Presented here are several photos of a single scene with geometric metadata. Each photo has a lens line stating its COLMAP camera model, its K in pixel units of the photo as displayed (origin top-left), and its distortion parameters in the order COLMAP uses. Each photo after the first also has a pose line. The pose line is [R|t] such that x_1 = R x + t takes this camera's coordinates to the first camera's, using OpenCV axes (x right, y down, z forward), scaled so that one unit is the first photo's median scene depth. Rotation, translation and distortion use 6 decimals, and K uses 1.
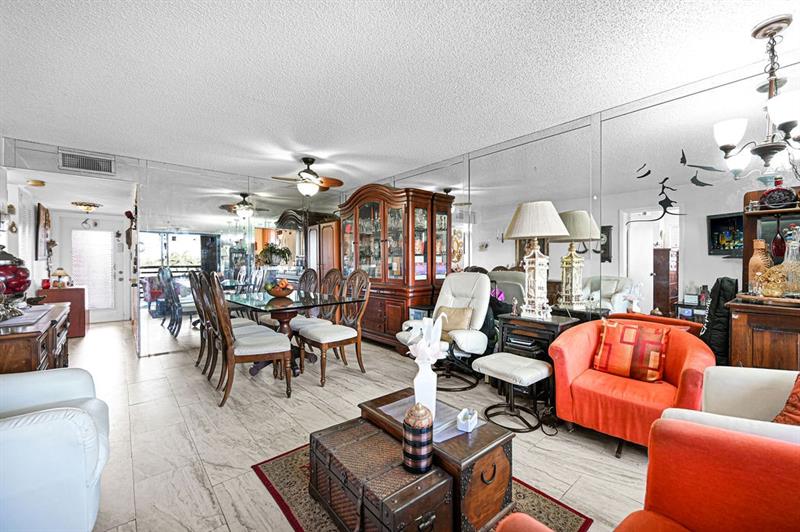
lens RADIAL K [[324.4, 0, 400.4], [0, 324.4, 264.0], [0, 0, 1]] dist [-0.000066, 0.000091]
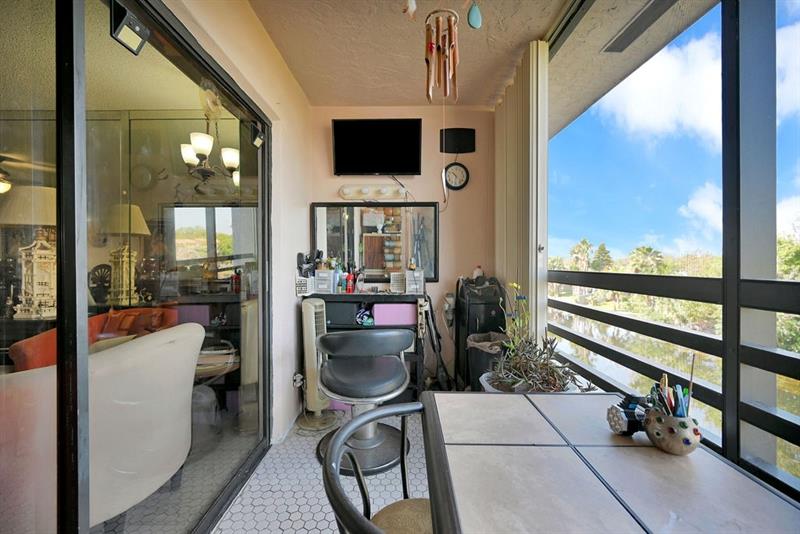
lens RADIAL K [[325.9, 0, 399.3], [0, 325.9, 264.6], [0, 0, 1]] dist [-0.000206, -0.000559]
pose [[0.660269, -0.004044, 0.751018, 0.275831], [0.004543, 0.999989, 0.001391, 0.016781], [-0.751015, 0.002494, 0.660280, -0.221895]]
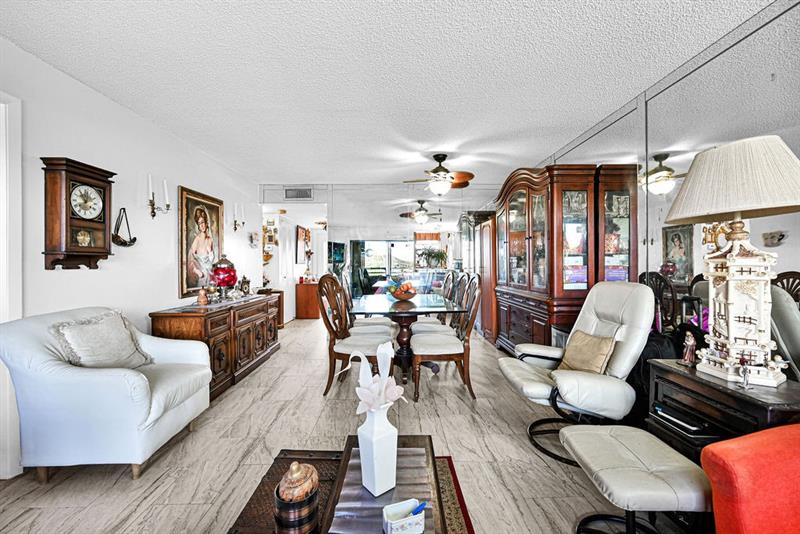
lens RADIAL K [[325.9, 0, 399.6], [0, 325.9, 263.9], [0, 0, 1]] dist [-0.000206, -0.000559]
pose [[0.763709, -0.001991, -0.645558, 0.238570], [-0.002274, 0.999981, -0.005774, -0.003529], [0.645557, 0.005877, 0.763689, 0.201532]]
